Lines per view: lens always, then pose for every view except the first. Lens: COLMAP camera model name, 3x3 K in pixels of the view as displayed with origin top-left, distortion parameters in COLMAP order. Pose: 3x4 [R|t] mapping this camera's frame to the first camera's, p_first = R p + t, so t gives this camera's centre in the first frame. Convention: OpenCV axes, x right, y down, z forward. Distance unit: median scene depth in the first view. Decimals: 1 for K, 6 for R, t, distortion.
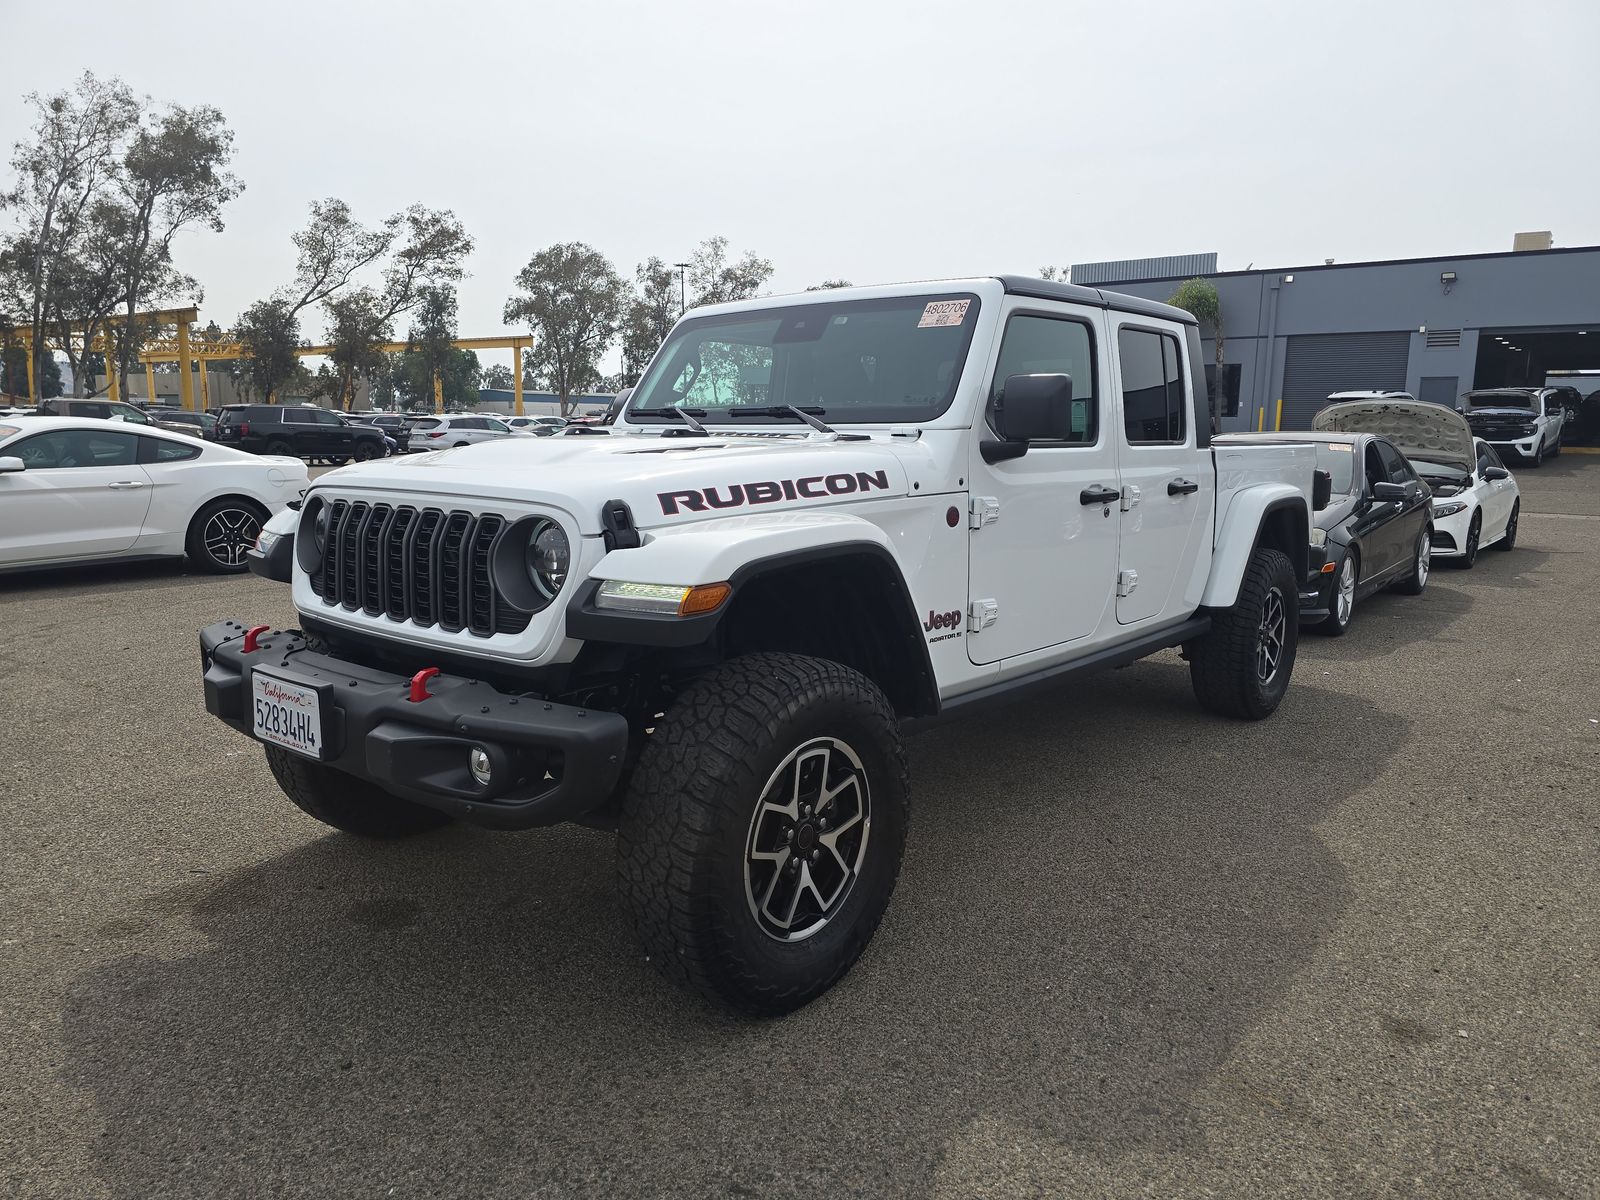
lens RADIAL K [[1081.7, 0, 792.4], [0, 1081.7, 591.7], [0, 0, 1]] dist [0.034388, -0.003562]
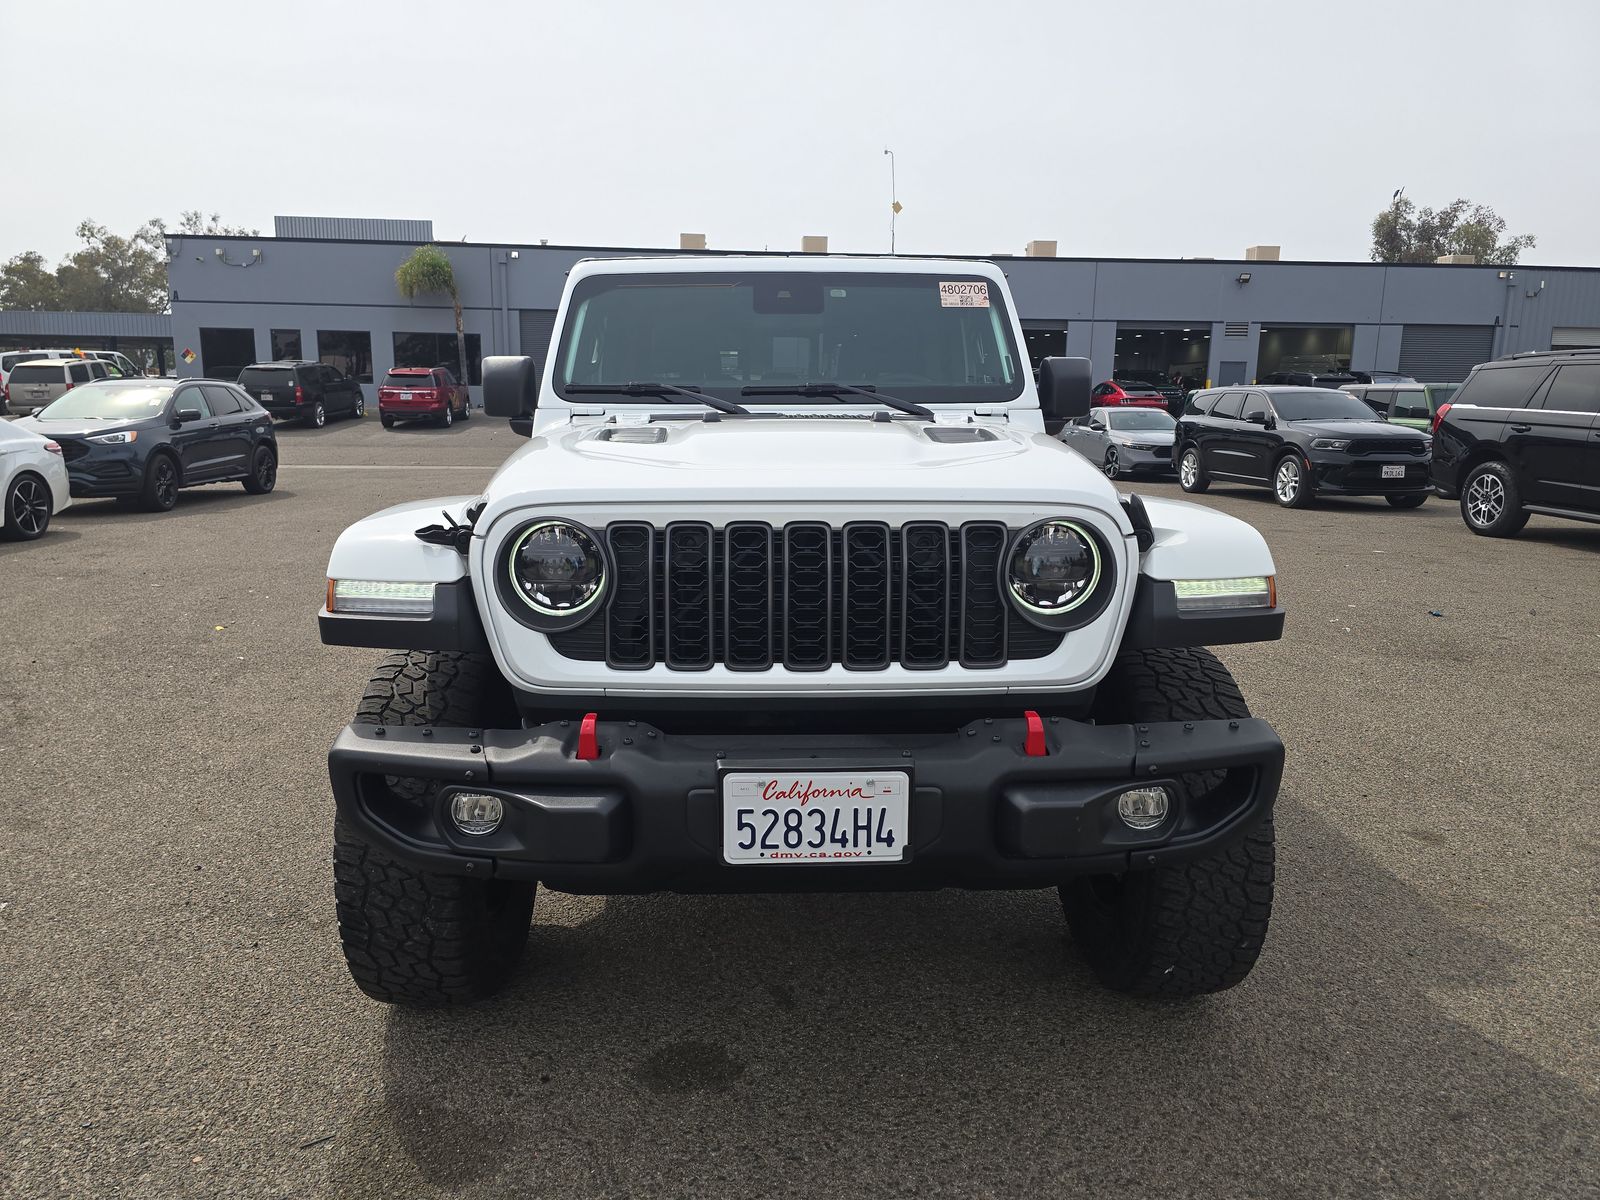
lens RADIAL K [[1081.7, 0, 792.4], [0, 1081.7, 591.7], [0, 0, 1]] dist [0.034388, -0.003562]
pose [[0.752071, -0.118688, 0.648308, -0.773508], [0.099497, 0.992824, 0.066337, -0.072108], [-0.651529, 0.014615, 0.758483, 0.385395]]
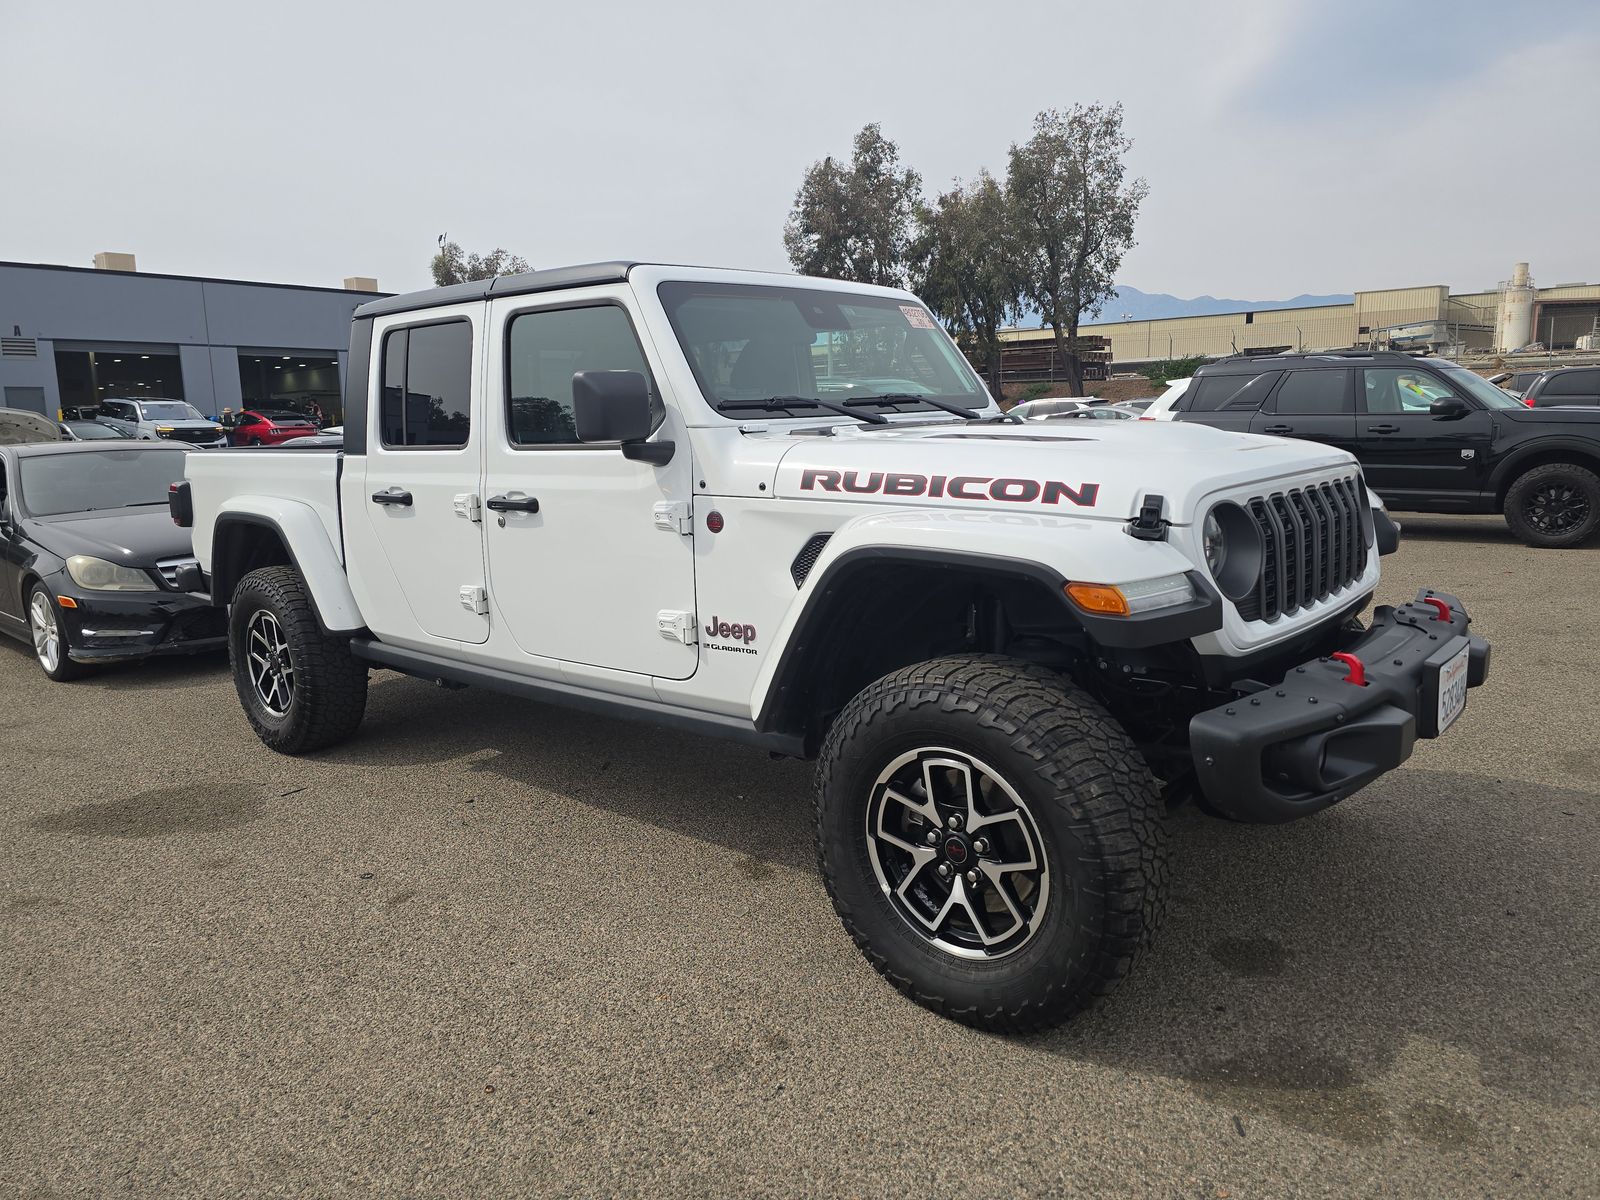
lens RADIAL K [[1081.7, 0, 792.4], [0, 1081.7, 591.7], [0, 0, 1]] dist [0.034388, -0.003562]
pose [[0.031862, -0.170124, 0.984908, -1.227432], [0.184489, 0.969477, 0.161490, -0.208538], [-0.982318, 0.176559, 0.062275, 1.273260]]
